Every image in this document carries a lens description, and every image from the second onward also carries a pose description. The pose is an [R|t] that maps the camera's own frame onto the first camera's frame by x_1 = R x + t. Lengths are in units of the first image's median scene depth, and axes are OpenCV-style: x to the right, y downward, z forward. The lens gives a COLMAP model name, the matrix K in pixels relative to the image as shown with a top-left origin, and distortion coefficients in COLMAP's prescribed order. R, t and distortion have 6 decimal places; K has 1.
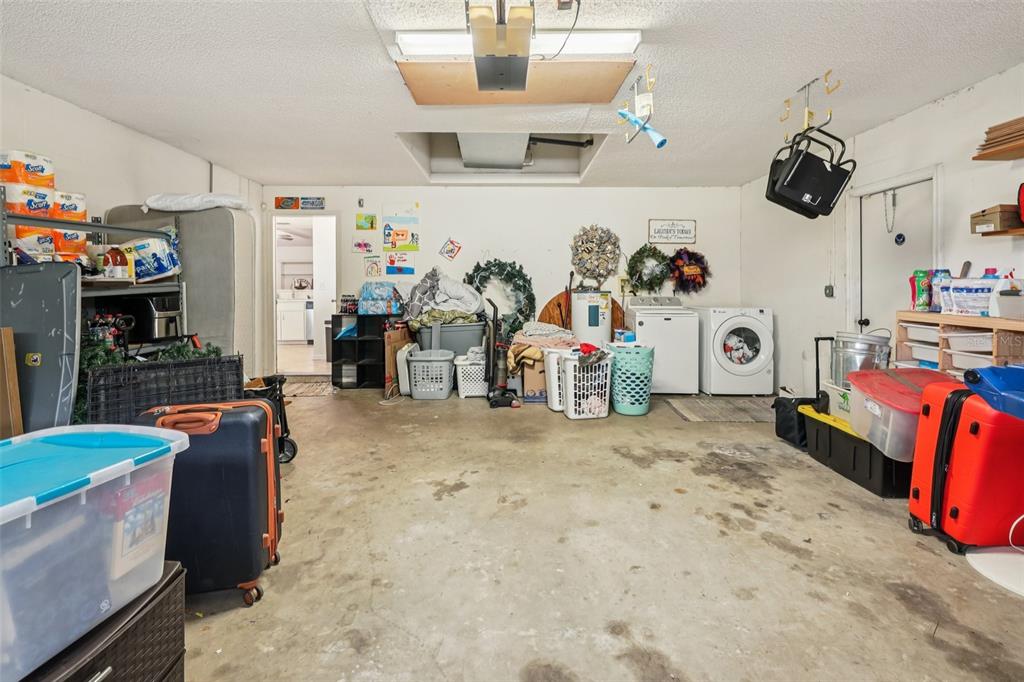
lens RADIAL K [[436.4, 0, 512.3], [0, 436.4, 343.3], [0, 0, 1]] dist [0.000492, 0.000158]
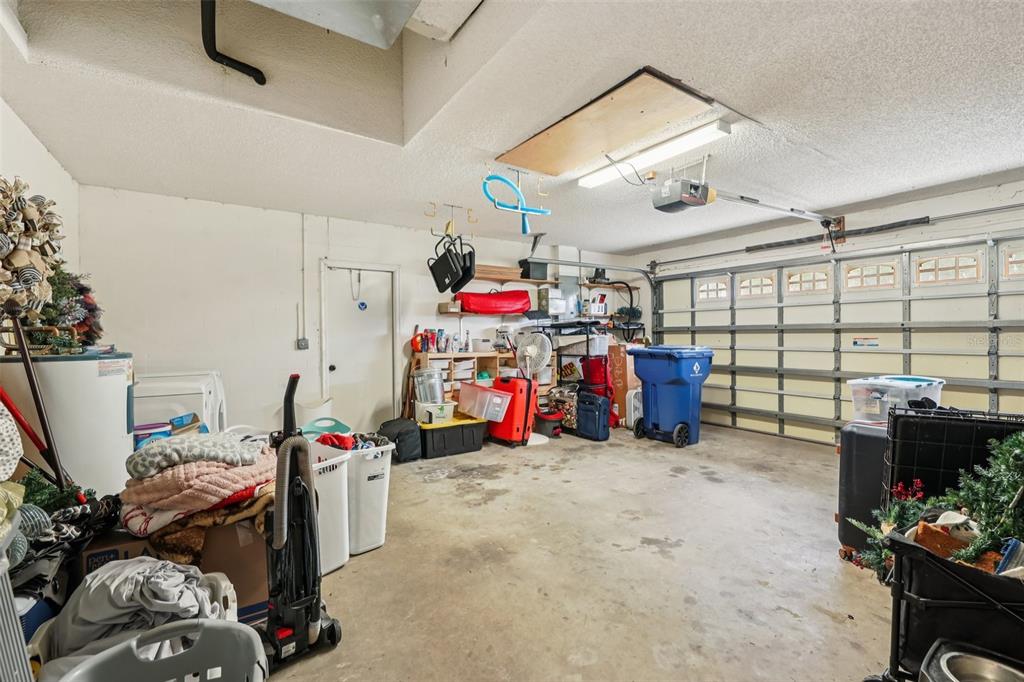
lens RADIAL K [[436.4, 0, 512.3], [0, 436.4, 343.3], [0, 0, 1]] dist [0.000492, 0.000158]
pose [[-0.535620, -0.005807, 0.844439, -0.800245], [0.118511, 0.989563, 0.081975, -0.240141], [-0.836102, 0.143983, -0.529342, 1.745669]]
